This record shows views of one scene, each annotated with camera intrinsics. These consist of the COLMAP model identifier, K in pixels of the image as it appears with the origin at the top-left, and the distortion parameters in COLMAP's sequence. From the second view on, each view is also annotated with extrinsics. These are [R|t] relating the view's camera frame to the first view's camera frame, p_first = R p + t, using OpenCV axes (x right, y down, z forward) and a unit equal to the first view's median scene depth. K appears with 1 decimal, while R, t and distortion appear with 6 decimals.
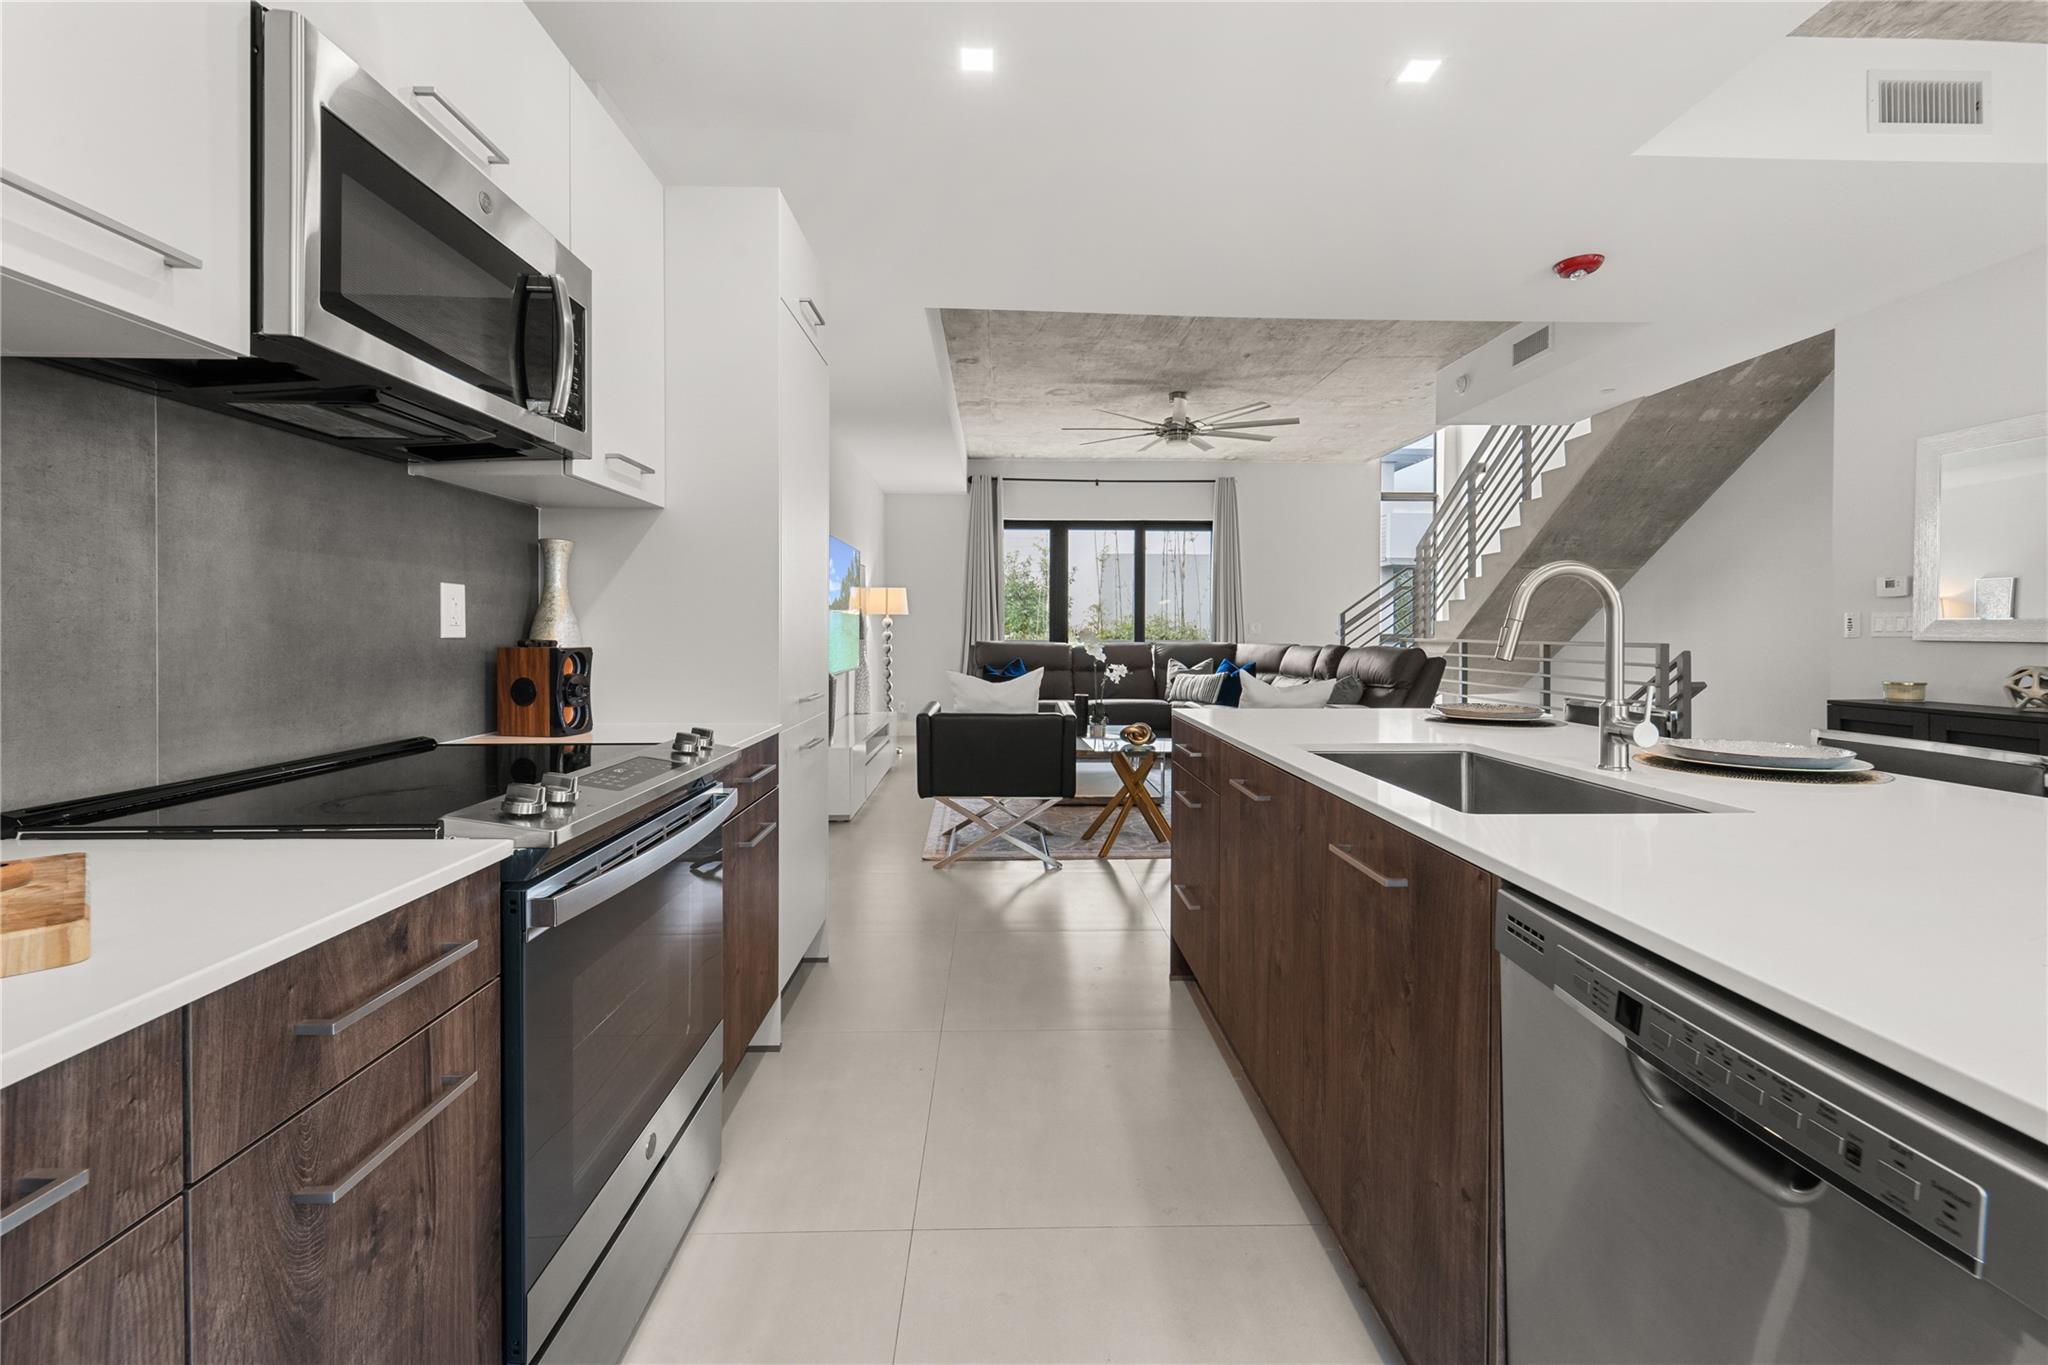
lens RADIAL K [[848.9, 0, 1032.8], [0, 848.9, 641.9], [0, 0, 1]] dist [0.002496, 0.000122]
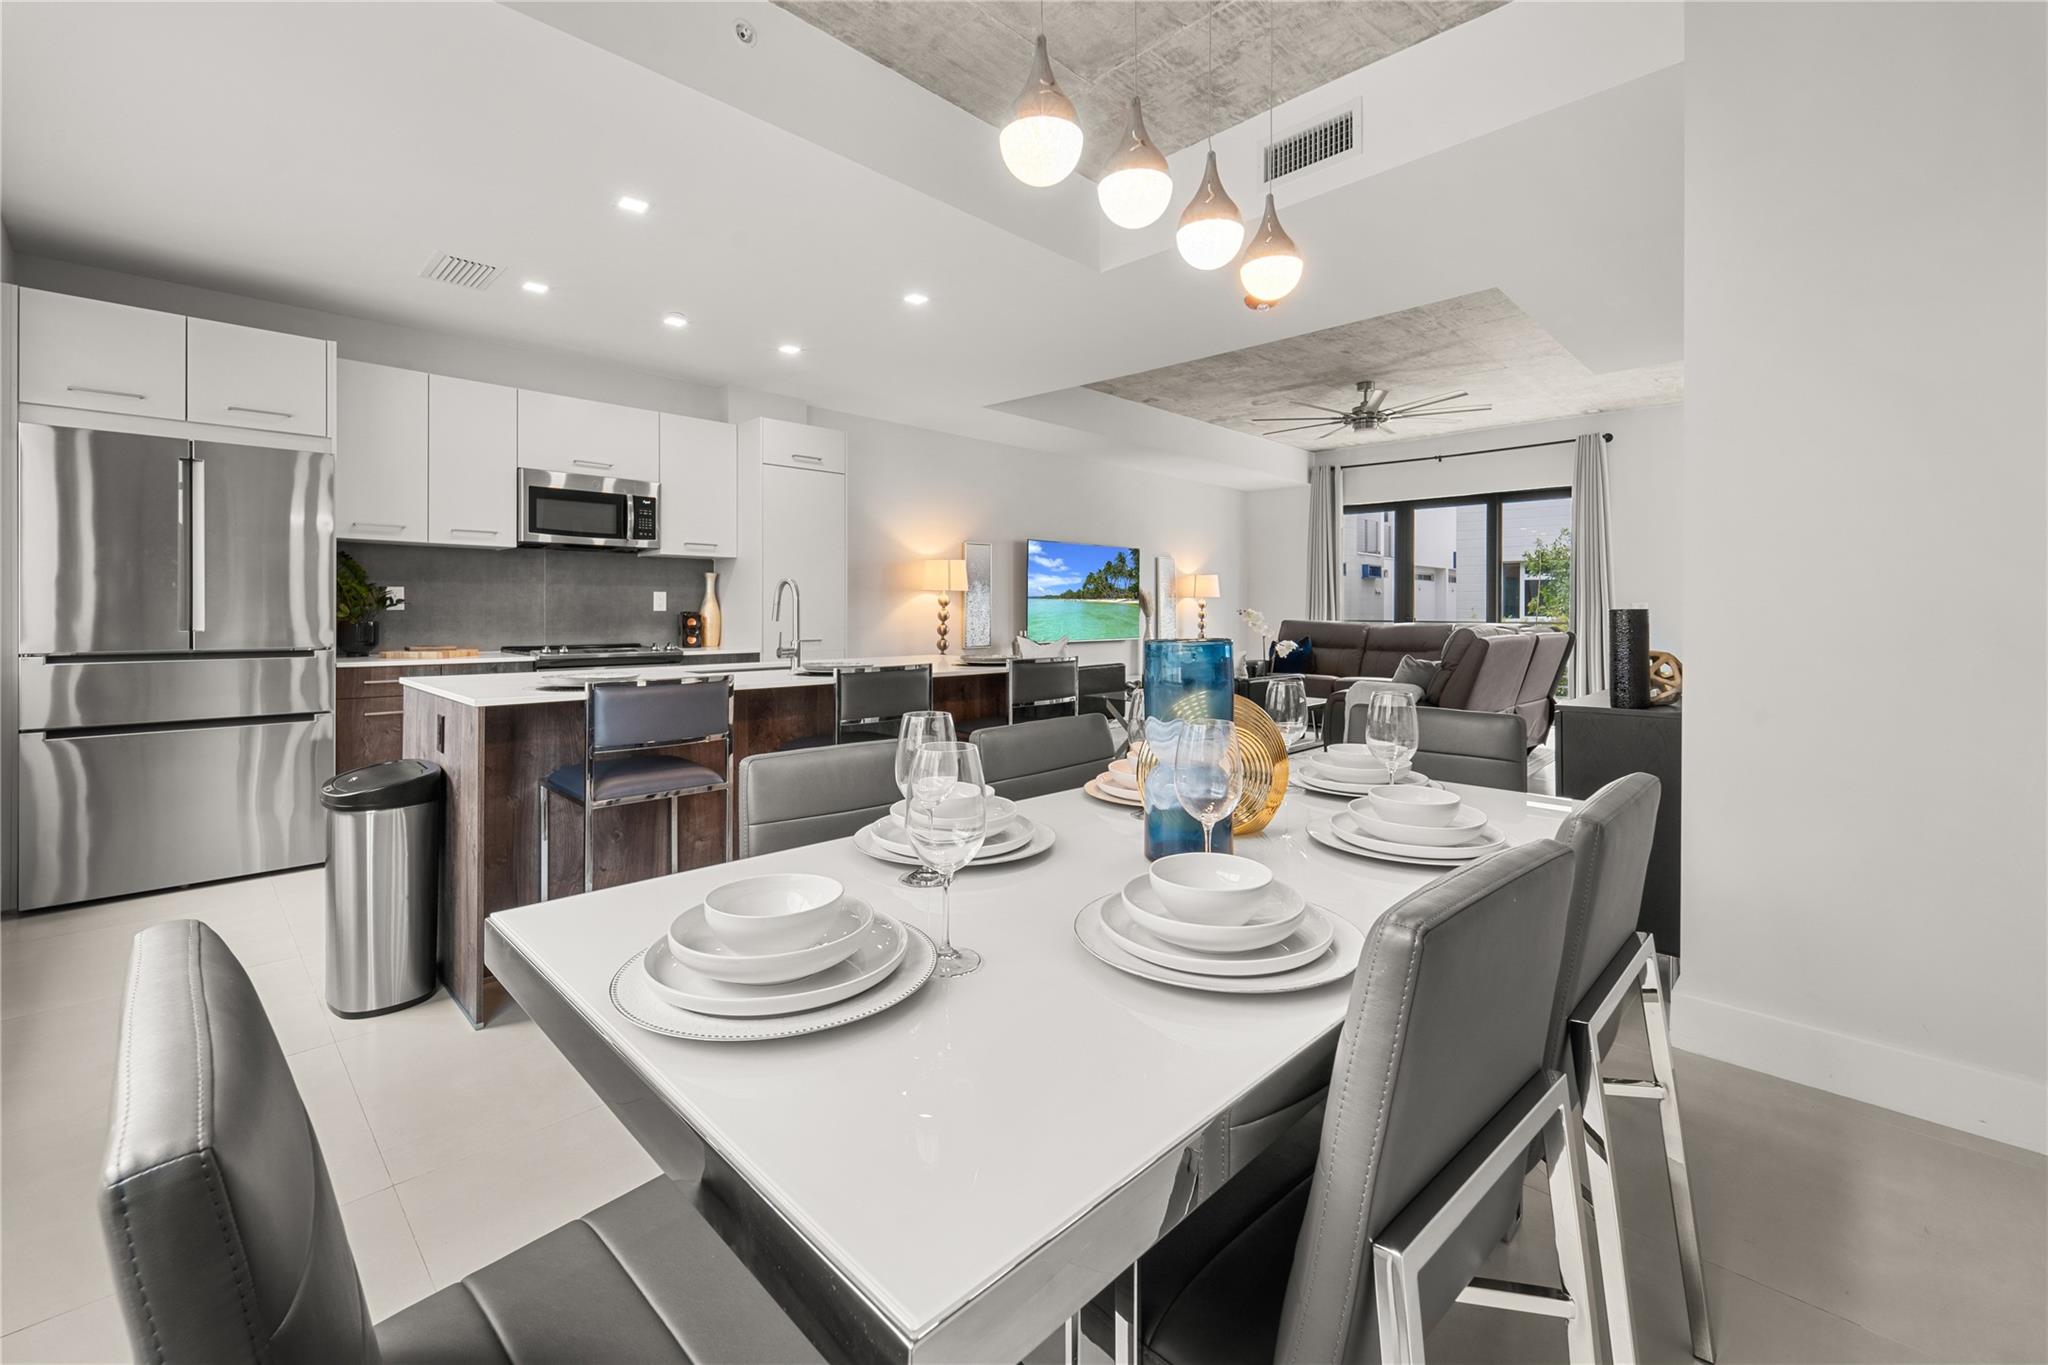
lens RADIAL K [[864.9, 0, 1024.4], [0, 864.9, 613.5], [0, 0, 1]] dist [0.000712, 0.000051]
pose [[0.686967, 0.003205, -0.726681, 0.552557], [-0.012173, 0.999901, -0.007098, 0.002323], [0.726586, 0.013722, 0.686938, -0.025424]]
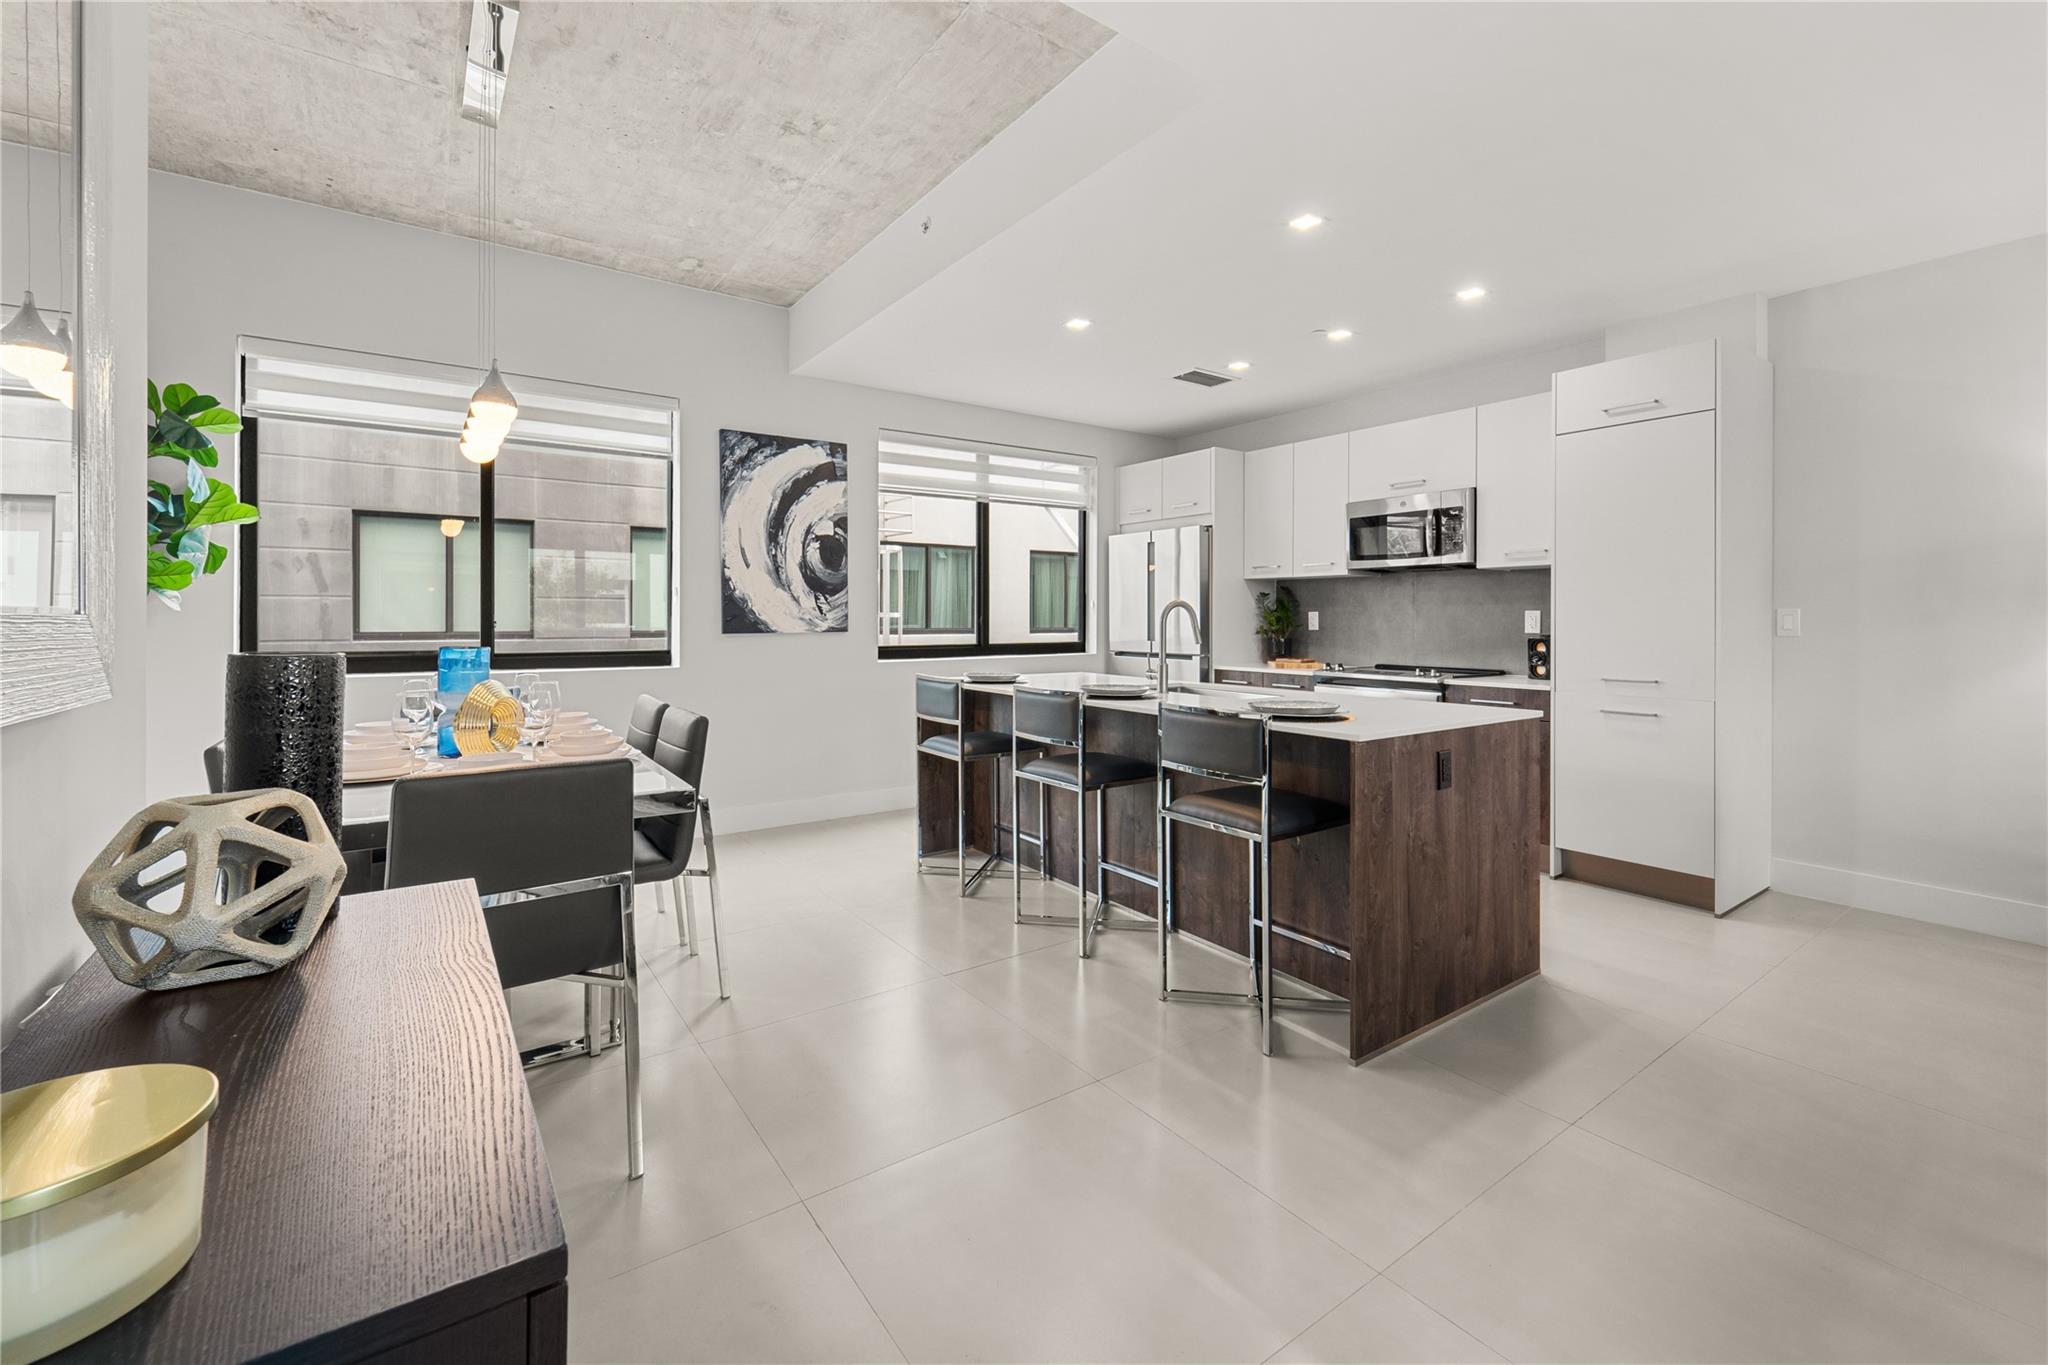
lens RADIAL K [[864.9, 0, 1024.4], [0, 864.9, 613.5], [0, 0, 1]] dist [0.000712, 0.000051]
pose [[-0.836537, -0.005899, -0.547879, 0.446184], [-0.011860, 0.999903, 0.007343, -0.015527], [0.547782, 0.012640, -0.836525, 0.554368]]
